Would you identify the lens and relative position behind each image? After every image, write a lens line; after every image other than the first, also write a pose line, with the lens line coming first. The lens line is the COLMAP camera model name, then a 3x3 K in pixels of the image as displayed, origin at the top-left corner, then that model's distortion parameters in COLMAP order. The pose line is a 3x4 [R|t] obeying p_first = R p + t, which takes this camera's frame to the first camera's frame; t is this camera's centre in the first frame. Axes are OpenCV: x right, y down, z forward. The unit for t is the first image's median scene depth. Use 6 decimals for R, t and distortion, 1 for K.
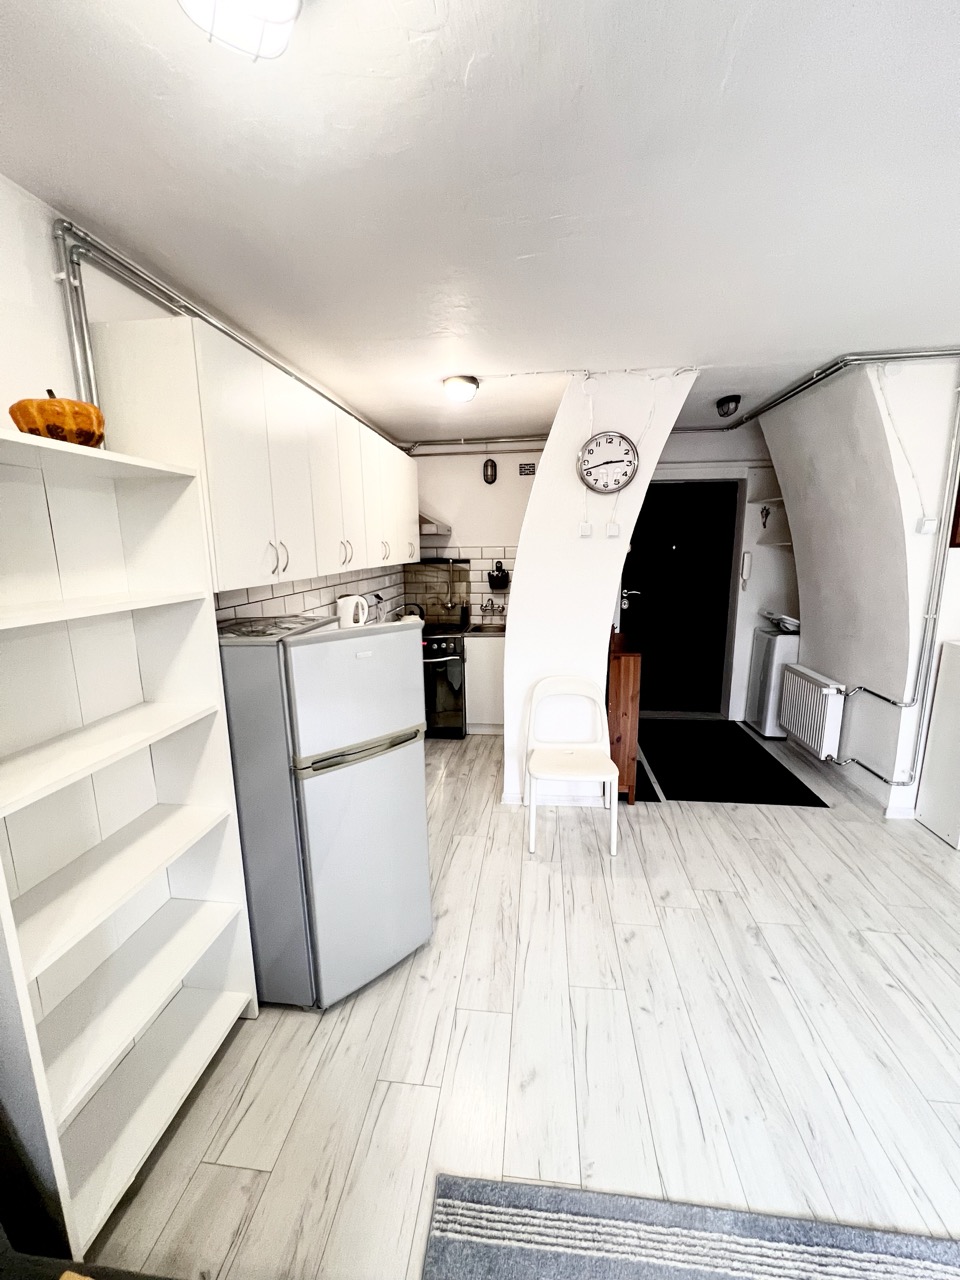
lens RADIAL K [[509.3, 0, 480.0], [0, 509.3, 640.0], [0, 0, 1]] dist [-0.000388, 0.000112]
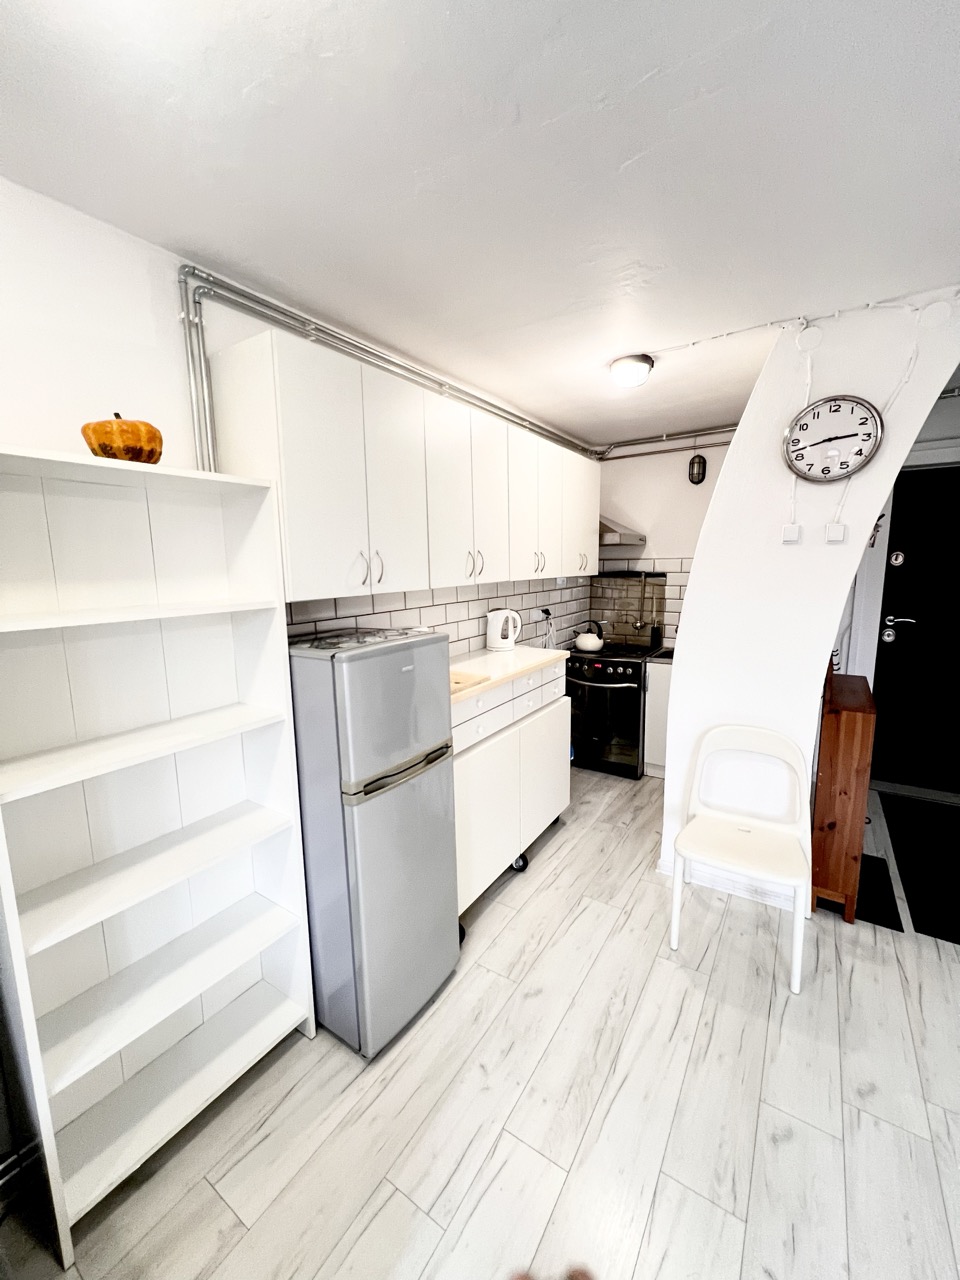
lens RADIAL K [[509.3, 0, 480.0], [0, 509.3, 640.0], [0, 0, 1]] dist [-0.000388, 0.000112]
pose [[0.894373, 0.066620, -0.442333, 0.143058], [-0.077787, 0.996944, -0.007132, -0.022613], [0.440506, 0.040787, 0.896823, 0.148164]]
